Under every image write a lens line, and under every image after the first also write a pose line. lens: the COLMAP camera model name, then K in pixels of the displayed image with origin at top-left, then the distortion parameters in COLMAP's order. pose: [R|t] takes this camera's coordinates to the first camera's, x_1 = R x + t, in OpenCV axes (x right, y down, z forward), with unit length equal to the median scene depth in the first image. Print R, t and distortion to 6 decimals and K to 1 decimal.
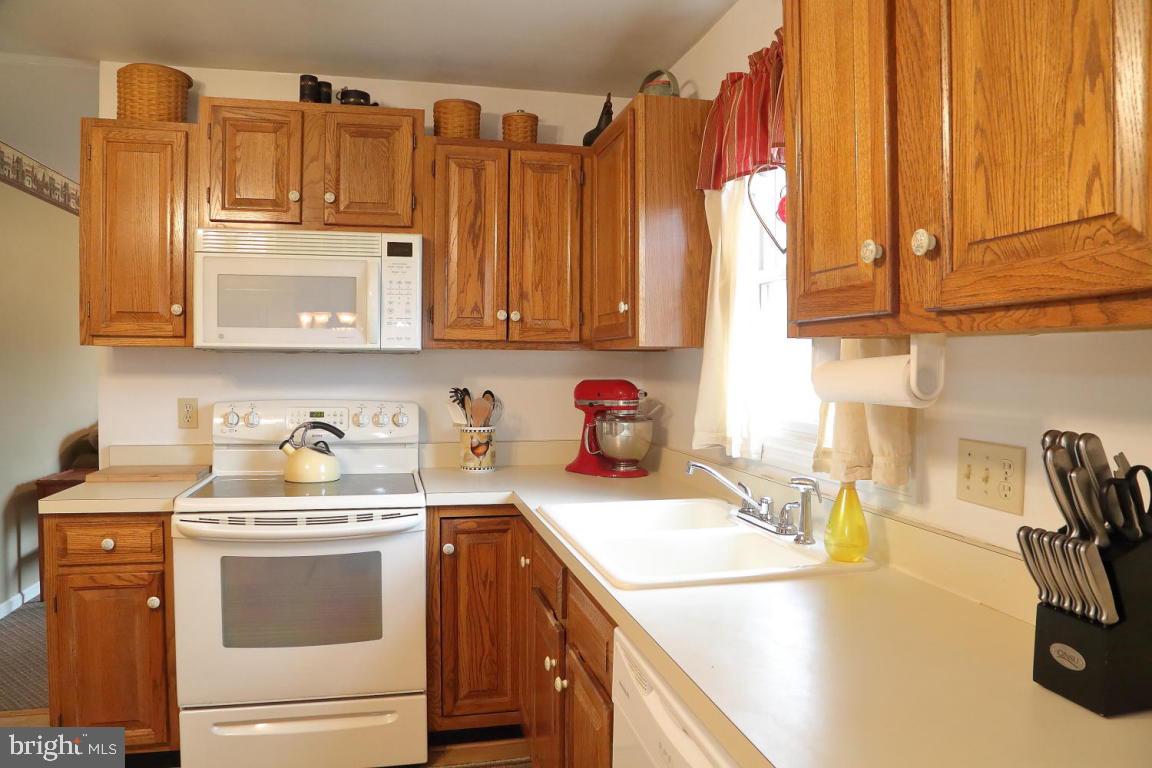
lens RADIAL K [[791.4, 0, 576.6], [0, 791.4, 388.4], [0, 0, 1]] dist [-0.116602, 0.062288]
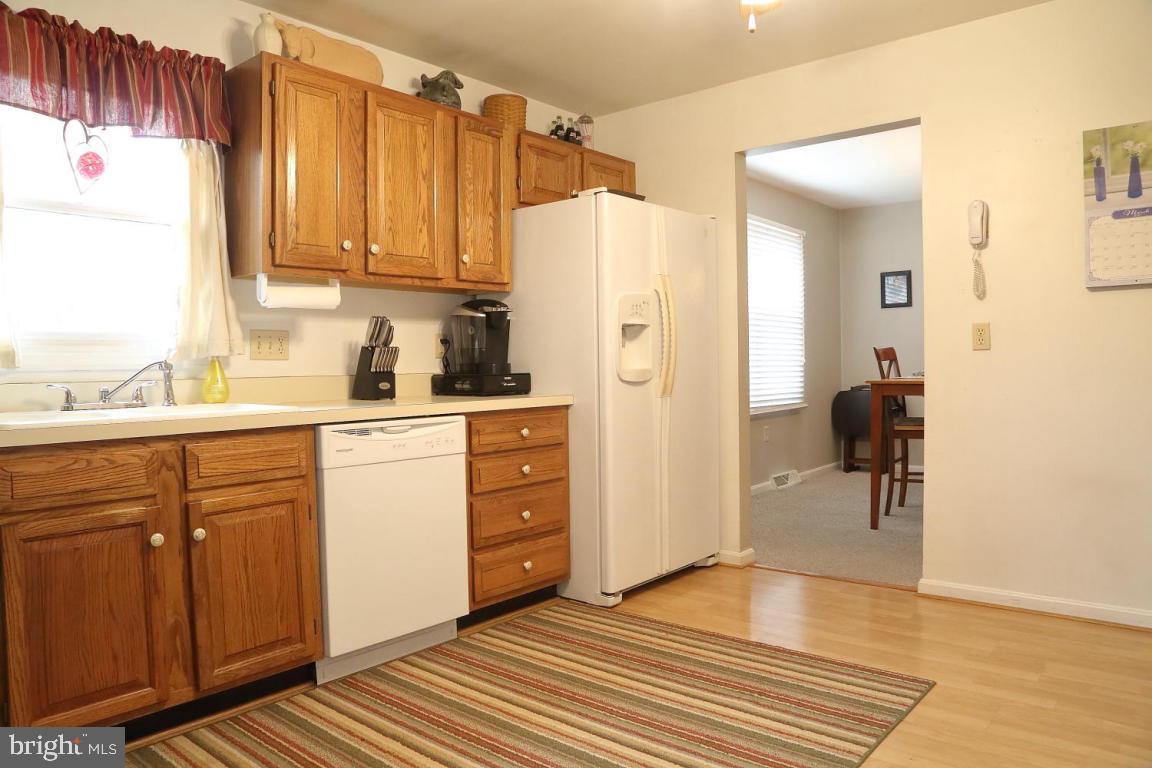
lens RADIAL K [[791.4, 0, 596.0], [0, 791.4, 392.2], [0, 0, 1]] dist [-0.116602, 0.062288]
pose [[-0.620395, -0.022518, 0.783966, -0.904107], [0.040861, 0.997302, 0.060981, 0.076052], [-0.783225, 0.069866, -0.617801, 0.841203]]
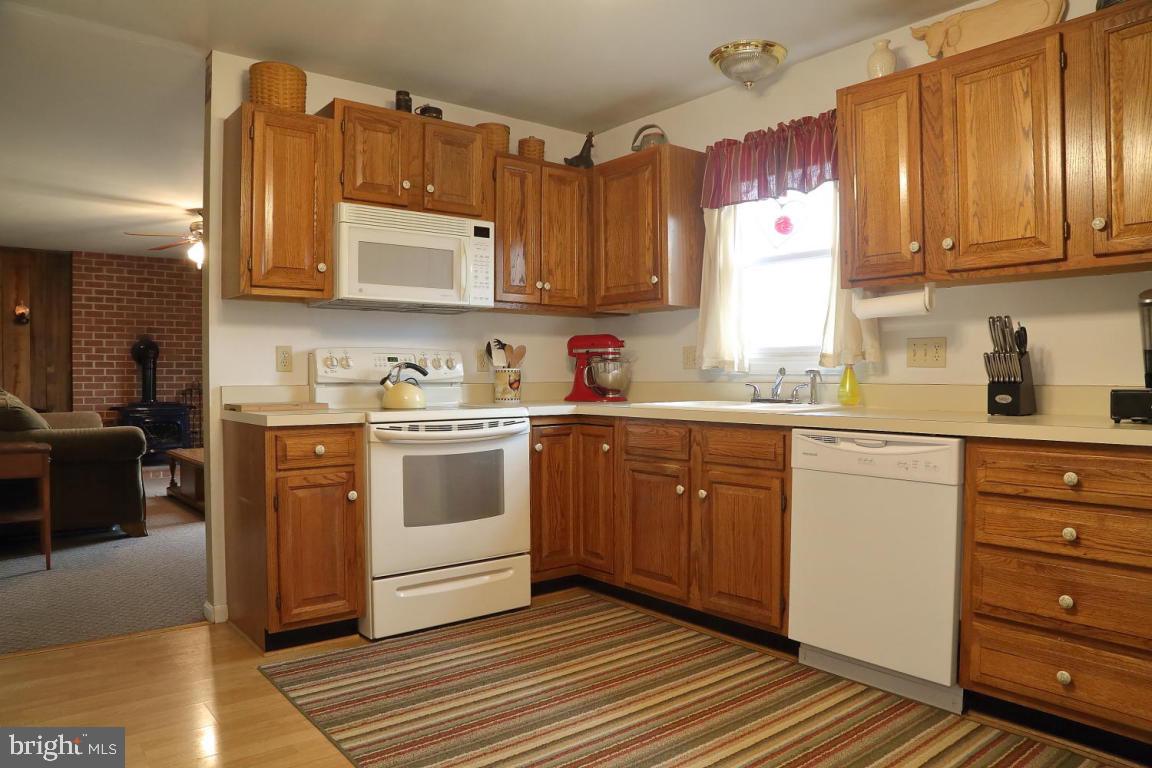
lens RADIAL K [[791.4, 0, 580.2], [0, 791.4, 389.4], [0, 0, 1]] dist [-0.116602, 0.062288]
pose [[0.898793, -0.018873, 0.437966, -0.679677], [0.024362, 0.999679, -0.006918, 0.107711], [-0.437695, 0.016888, 0.898965, -0.286925]]
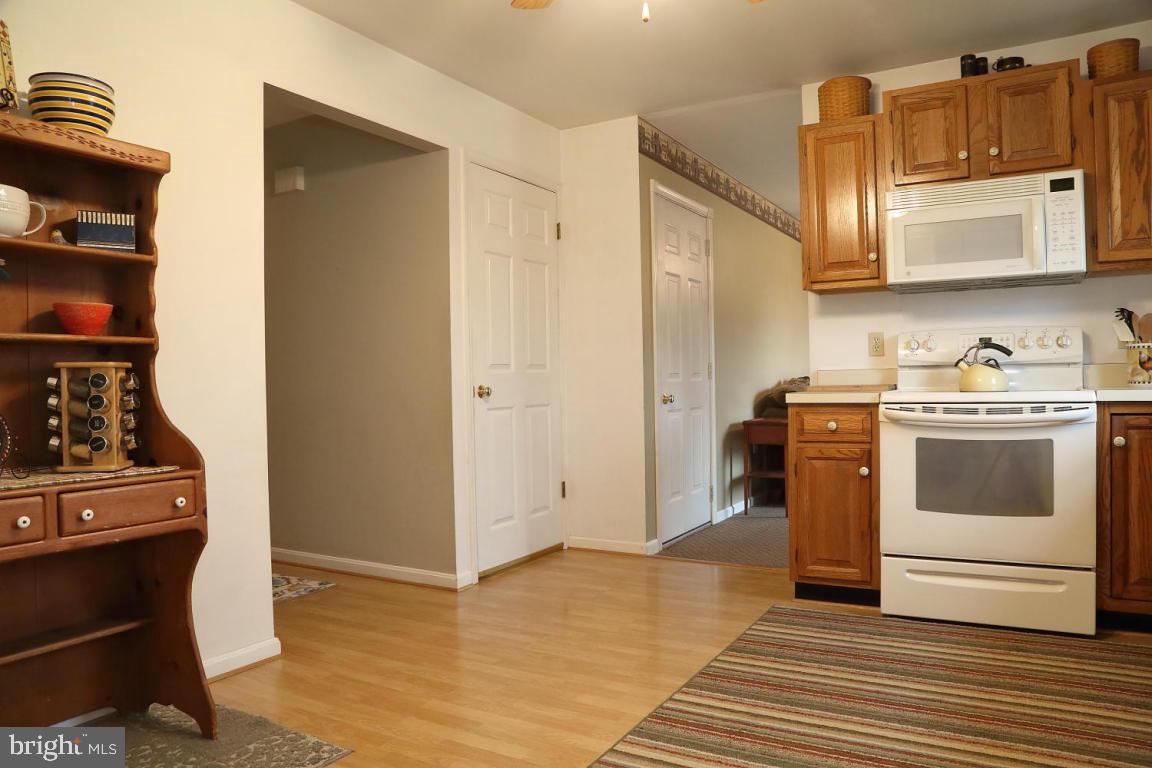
lens RADIAL K [[791.4, 0, 575.5], [0, 791.4, 391.4], [0, 0, 1]] dist [-0.116602, 0.062288]
pose [[0.729162, -0.015474, -0.684167, 0.008806], [0.005881, 0.999849, -0.016346, 0.139880], [0.684316, 0.007896, 0.729143, -0.292517]]
